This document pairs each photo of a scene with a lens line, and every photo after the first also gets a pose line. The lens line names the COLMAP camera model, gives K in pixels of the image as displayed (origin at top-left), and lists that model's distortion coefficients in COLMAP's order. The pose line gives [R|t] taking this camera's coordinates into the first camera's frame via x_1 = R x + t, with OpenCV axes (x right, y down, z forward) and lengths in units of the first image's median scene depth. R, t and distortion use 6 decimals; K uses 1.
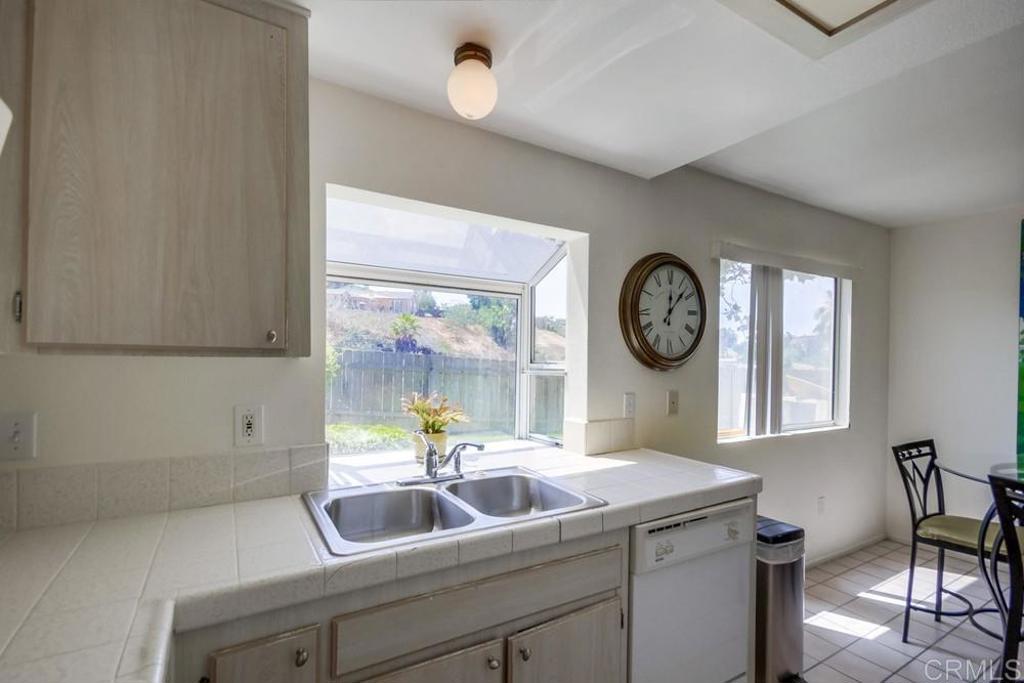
lens RADIAL K [[487.2, 0, 520.8], [0, 487.2, 353.5], [0, 0, 1]] dist [0.022455, -0.002069]
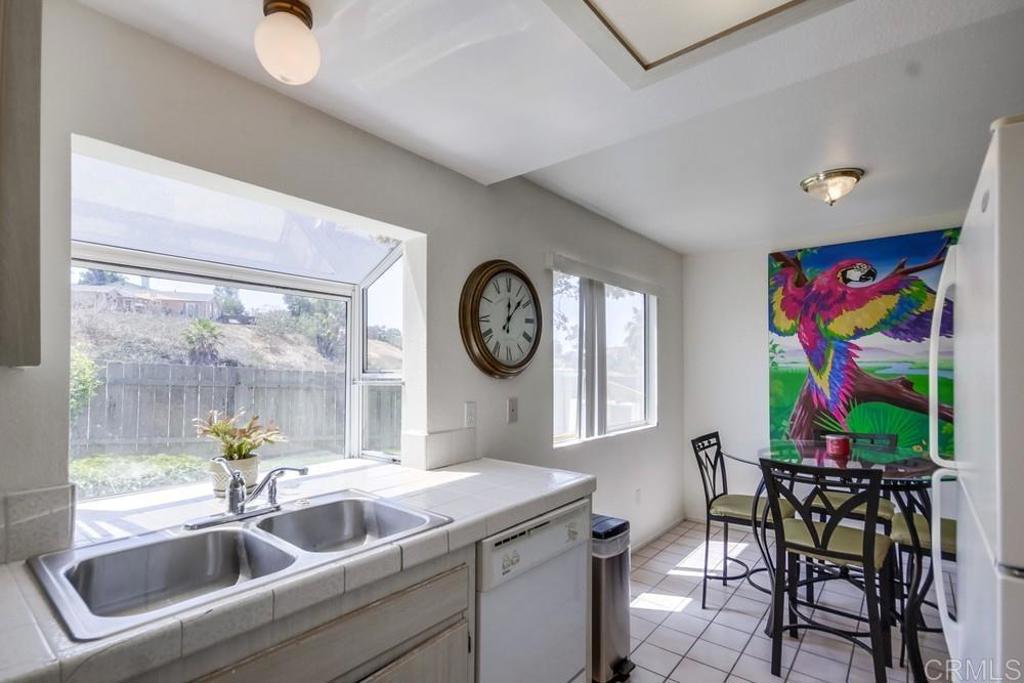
lens RADIAL K [[487.2, 0, 520.2], [0, 487.2, 360.1], [0, 0, 1]] dist [0.022455, -0.002069]
pose [[0.943182, -0.007486, 0.332192, -0.005684], [0.011340, 0.999889, -0.009665, 0.008335], [-0.332082, 0.012883, 0.943162, 0.050658]]
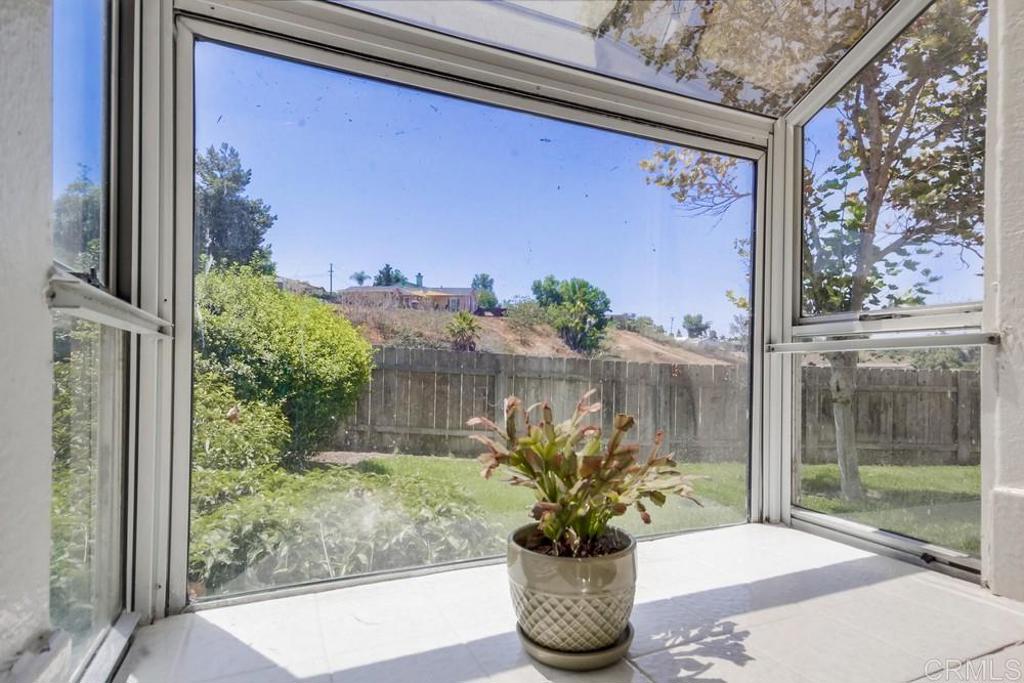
lens RADIAL K [[431.9, 0, 492.1], [0, 431.9, 367.6], [0, 0, 1]] dist [-0.002630, -0.000179]
pose [[0.987232, -0.007002, -0.159138, -0.161611], [0.005901, 0.999955, -0.007389, 0.054981], [0.159183, 0.006356, 0.987229, 0.636988]]
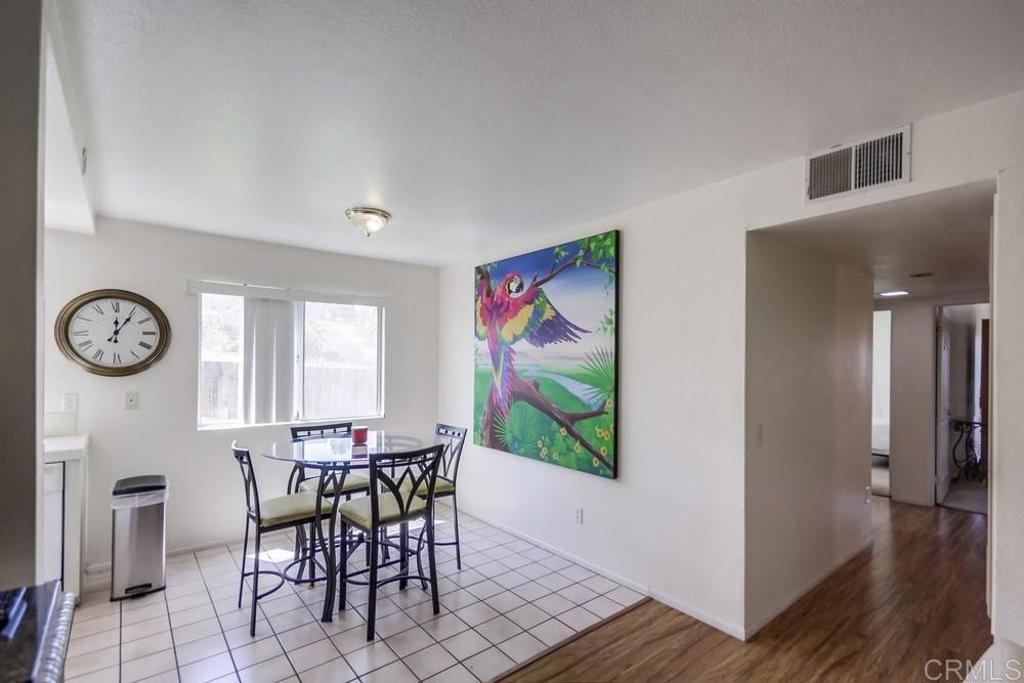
lens RADIAL K [[476.9, 0, 521.0], [0, 476.9, 363.6], [0, 0, 1]] dist [0.005853, -0.001111]
pose [[0.988878, -0.005831, 0.148613, 1.256949], [0.004472, 0.999945, 0.009476, -0.008086], [-0.148660, -0.008706, 0.988850, -0.493780]]
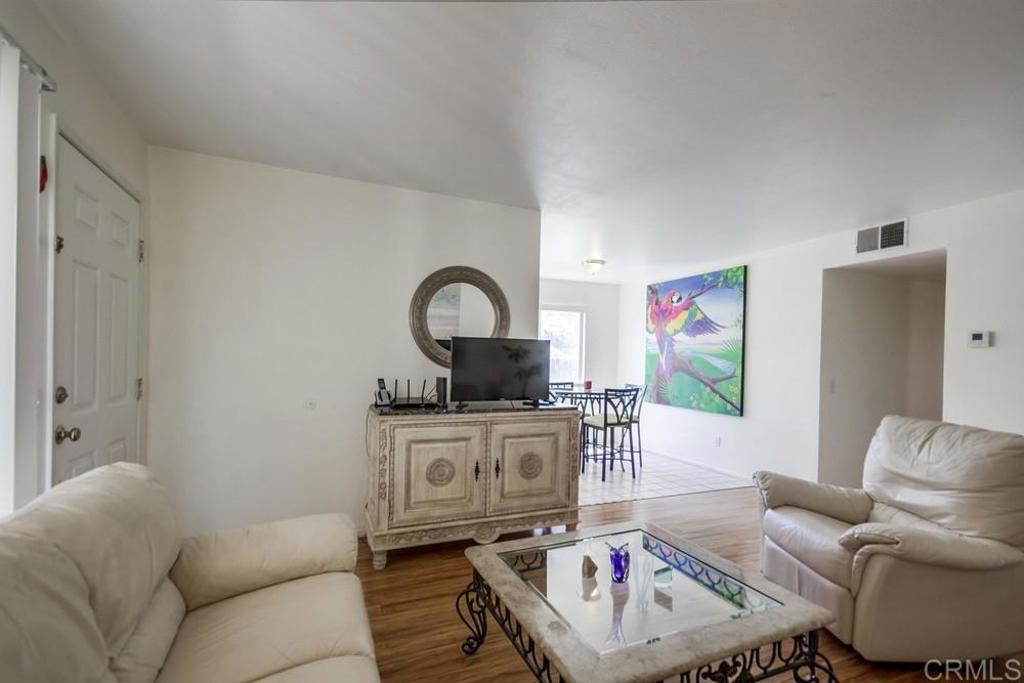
lens RADIAL K [[487.2, 0, 515.2], [0, 487.2, 364.4], [0, 0, 1]] dist [0.022455, -0.002069]
pose [[0.990486, 0.007328, -0.137420, 0.988816], [-0.005061, 0.999845, 0.016841, 0.054863], [0.137522, -0.015985, 0.990370, -1.593136]]
